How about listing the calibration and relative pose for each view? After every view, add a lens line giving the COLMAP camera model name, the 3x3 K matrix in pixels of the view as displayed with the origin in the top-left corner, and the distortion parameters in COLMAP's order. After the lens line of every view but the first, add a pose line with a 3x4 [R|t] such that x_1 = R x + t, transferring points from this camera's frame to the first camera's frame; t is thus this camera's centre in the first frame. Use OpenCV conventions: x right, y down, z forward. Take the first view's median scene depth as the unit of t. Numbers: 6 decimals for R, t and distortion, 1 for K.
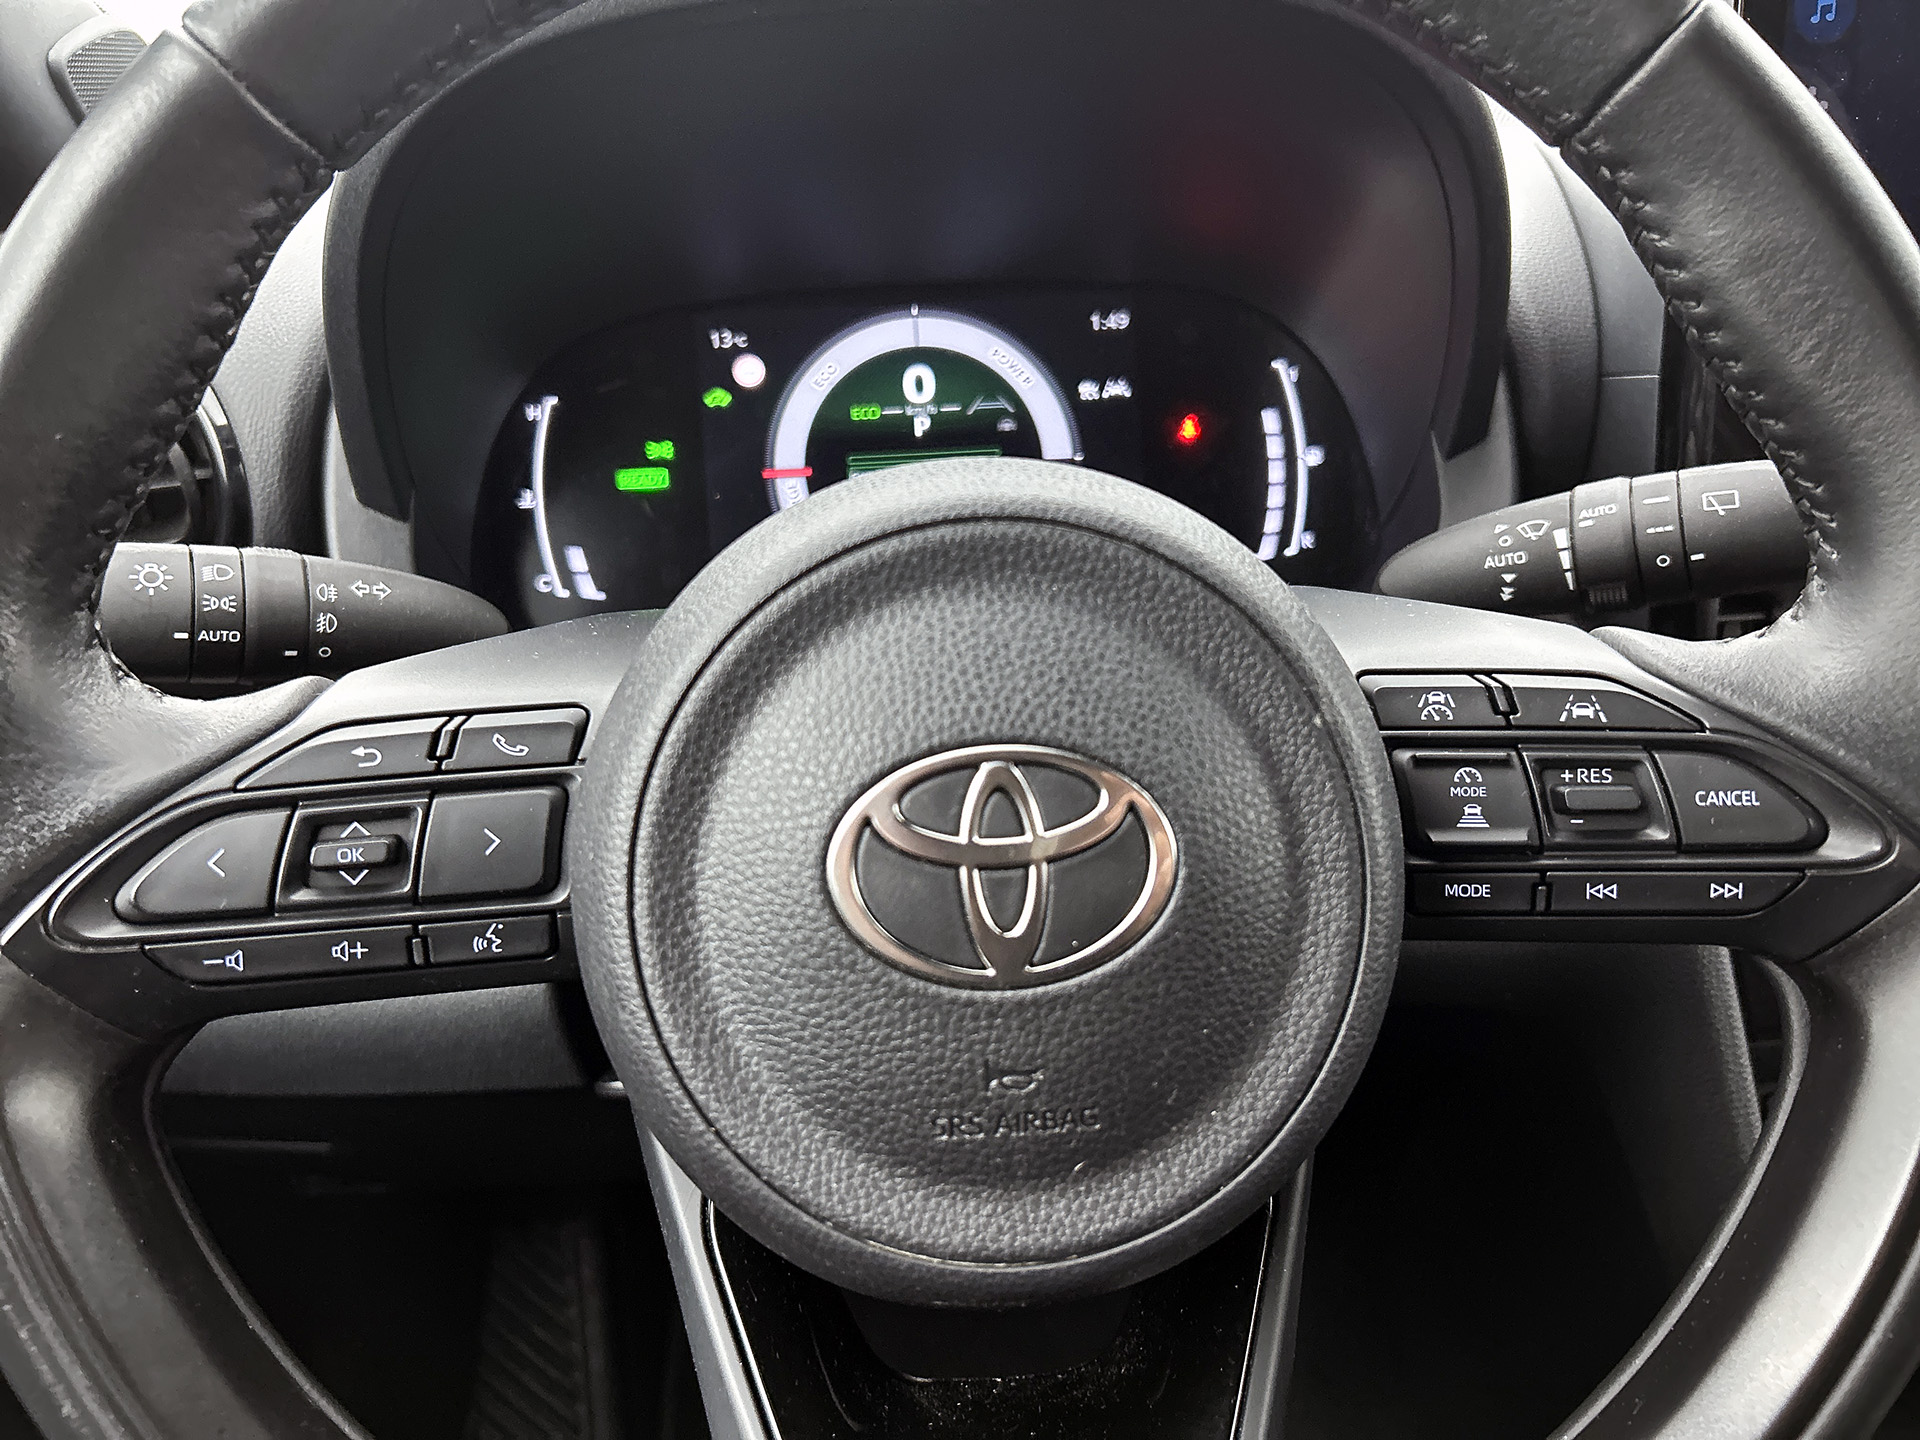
lens RADIAL K [[1425.6, 0, 959.8], [0, 1425.6, 719.7], [0, 0, 1]] dist [0.046889, -0.051241]
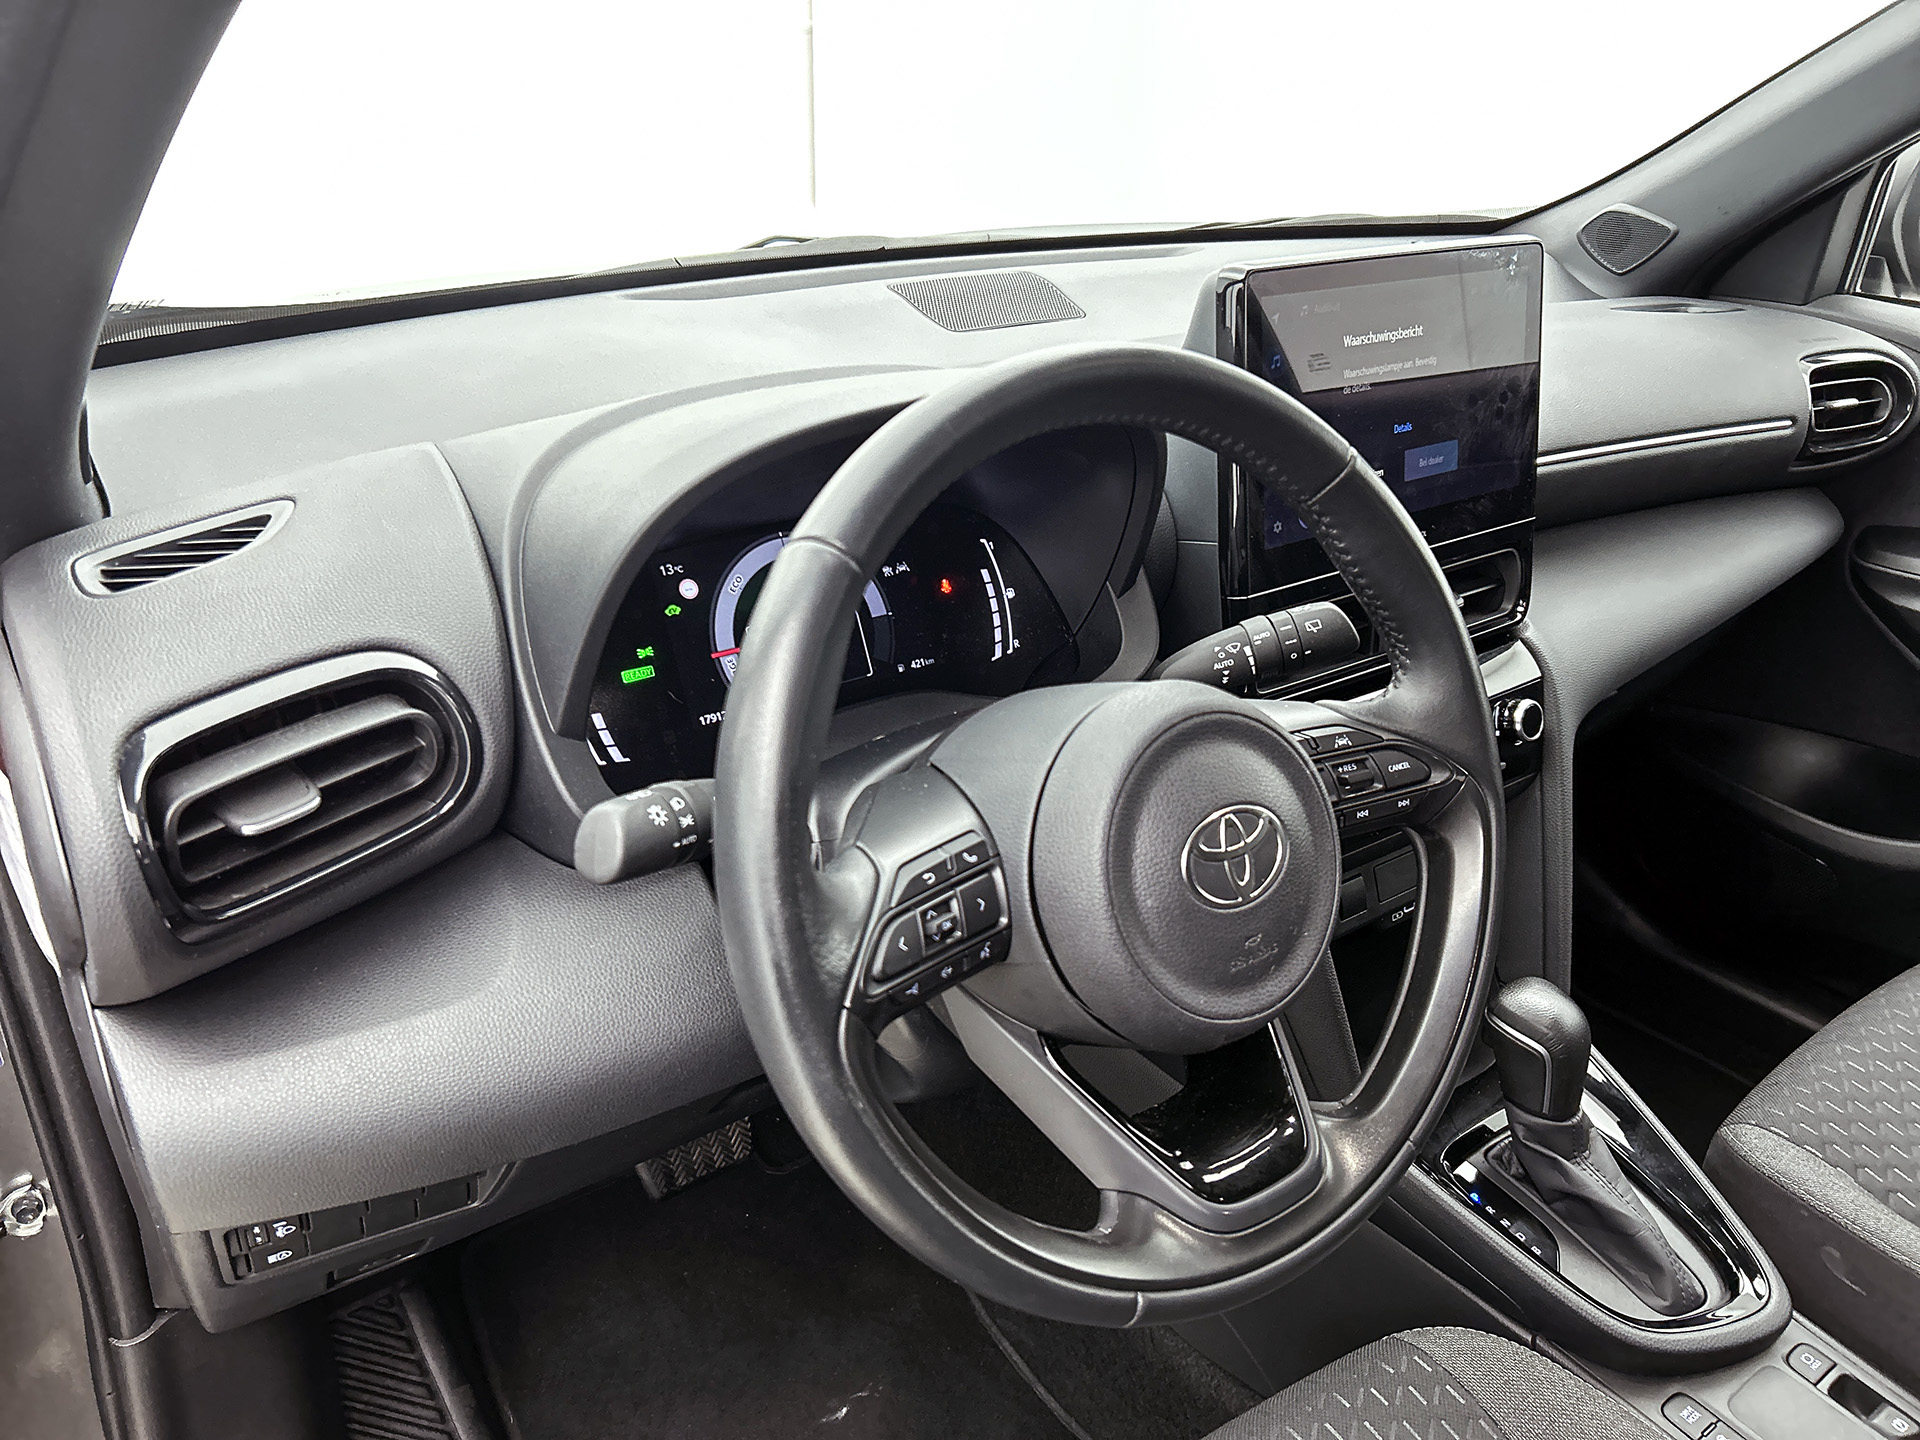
lens RADIAL K [[1425.6, 0, 894.7], [0, 1425.6, 742.0], [0, 0, 1]] dist [0.046889, -0.051241]
pose [[0.854969, -0.190767, 0.482324, -1.360500], [0.176006, 0.981437, 0.076186, -0.320645], [-0.487904, 0.019755, 0.872673, -0.715445]]
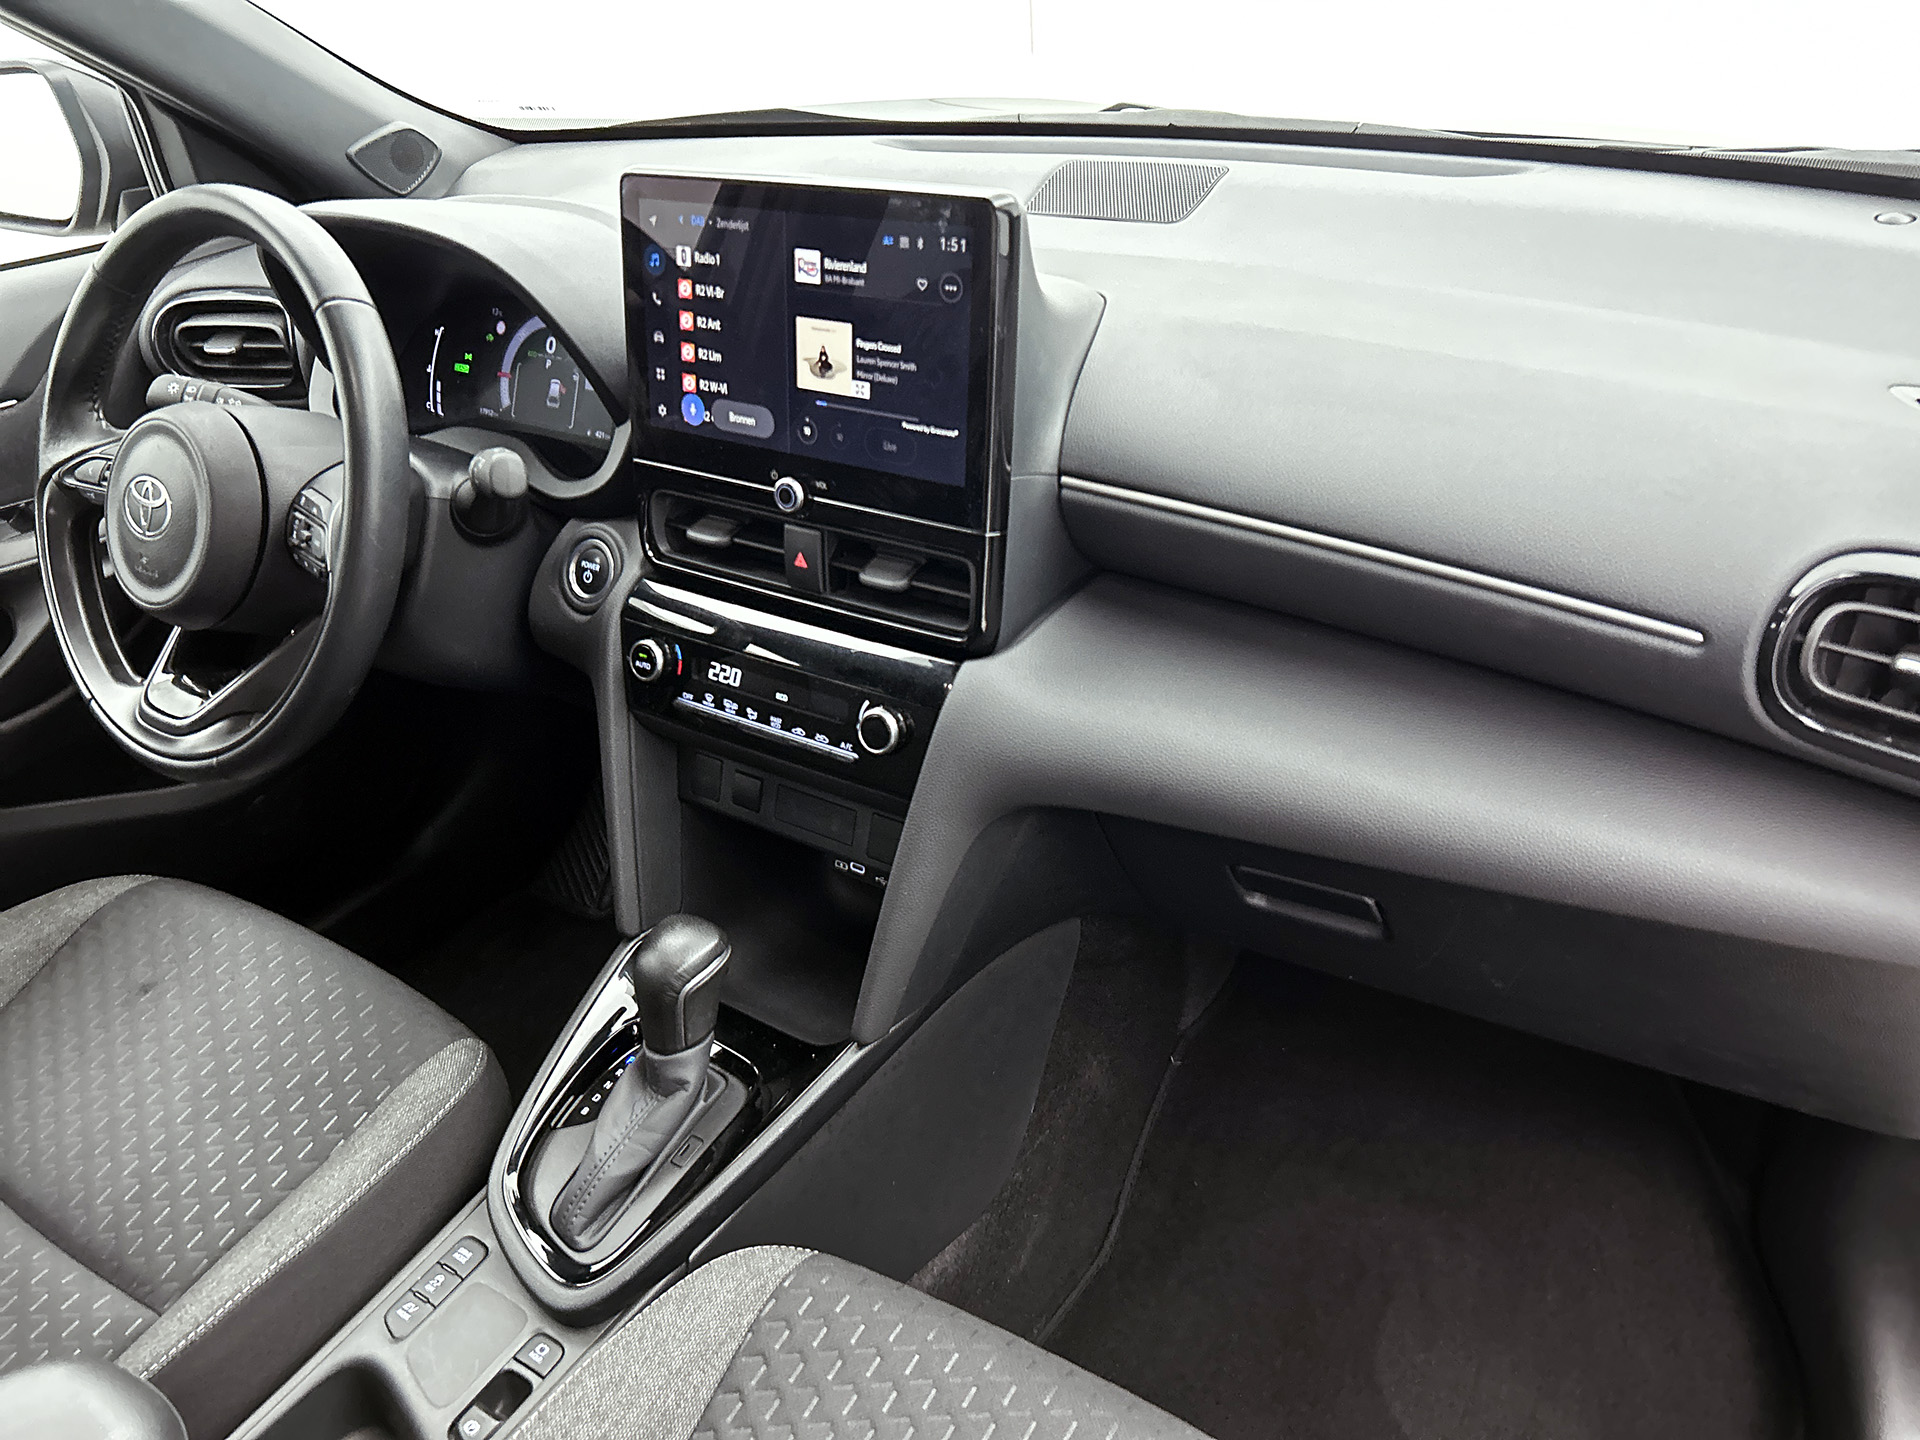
lens RADIAL K [[1425.6, 0, 953.6], [0, 1425.6, 699.8], [0, 0, 1]] dist [0.046889, -0.051241]
pose [[0.788630, 0.292241, -0.540978, 3.504278], [-0.214520, 0.955317, 0.203347, -0.575162], [0.576232, -0.044315, 0.816084, -0.880343]]
